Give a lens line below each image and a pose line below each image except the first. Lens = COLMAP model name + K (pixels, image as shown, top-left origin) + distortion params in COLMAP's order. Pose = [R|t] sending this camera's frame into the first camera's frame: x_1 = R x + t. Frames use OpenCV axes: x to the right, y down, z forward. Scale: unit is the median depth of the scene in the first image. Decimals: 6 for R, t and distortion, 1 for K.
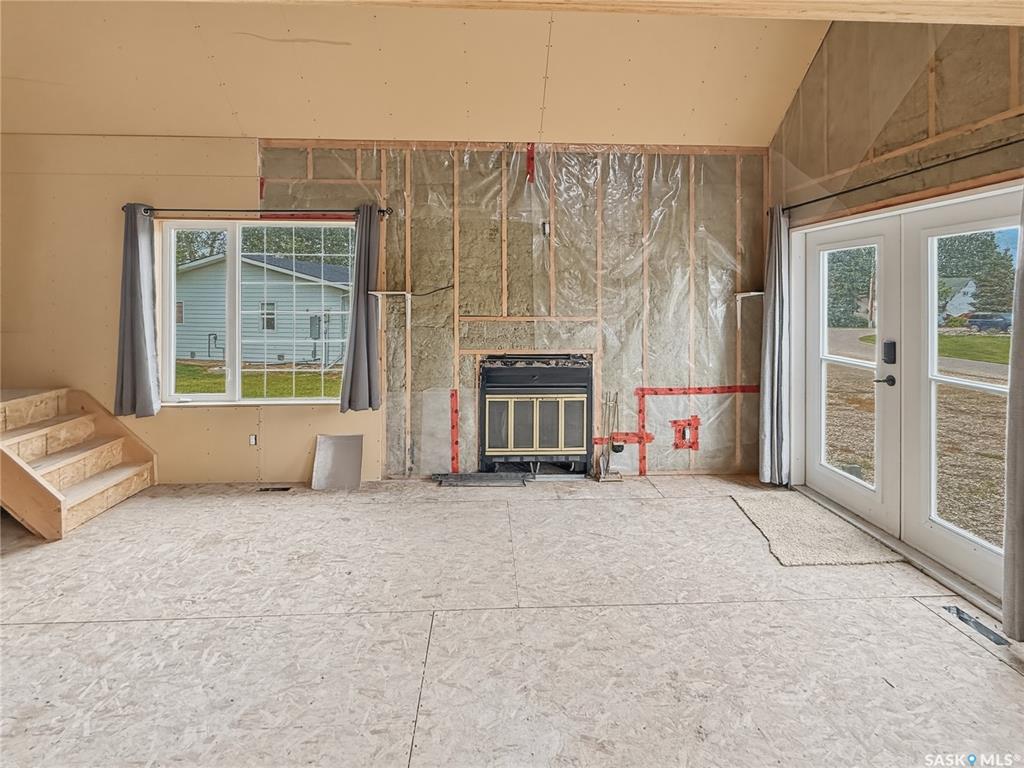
lens RADIAL K [[482.7, 0, 512.6], [0, 482.7, 297.9], [0, 0, 1]] dist [0.003969, -0.000693]
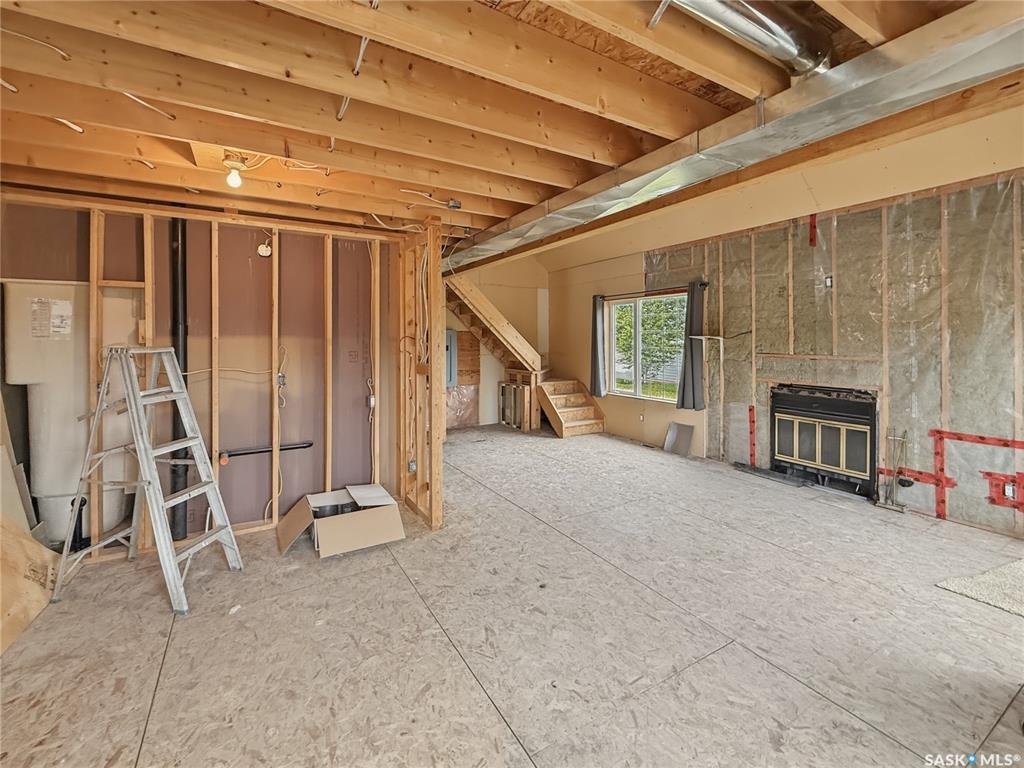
lens RADIAL K [[435.1, 0, 503.2], [0, 435.1, 343.6], [0, 0, 1]] dist [0.001600, -0.000122]
pose [[0.462473, 0.007262, -0.886604, 0.660434], [0.002905, 0.999949, 0.009705, -0.004200], [0.886629, -0.007064, 0.462428, -0.216927]]
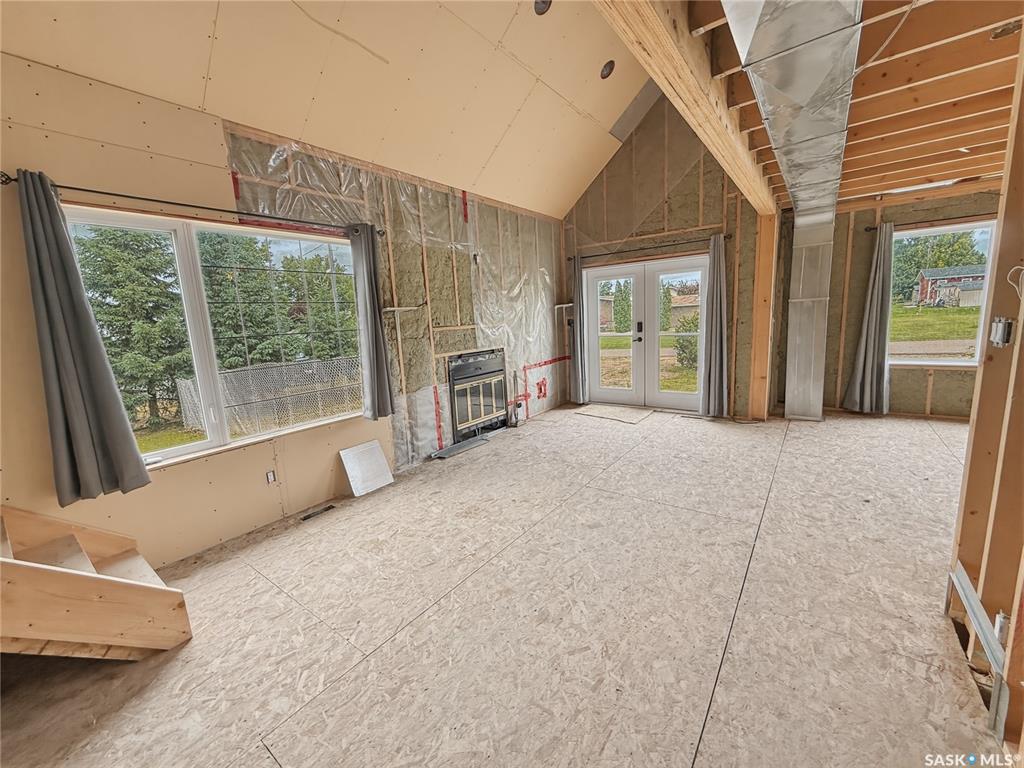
lens RADIAL K [[394.2, 0, 521.2], [0, 394.2, 378.2], [0, 0, 1]] dist [0.000153, -0.000060]
pose [[0.640532, -0.156489, 0.751818, -0.747086], [0.058544, 0.986118, 0.155380, 0.022590], [-0.765697, -0.055511, 0.640801, 0.170378]]
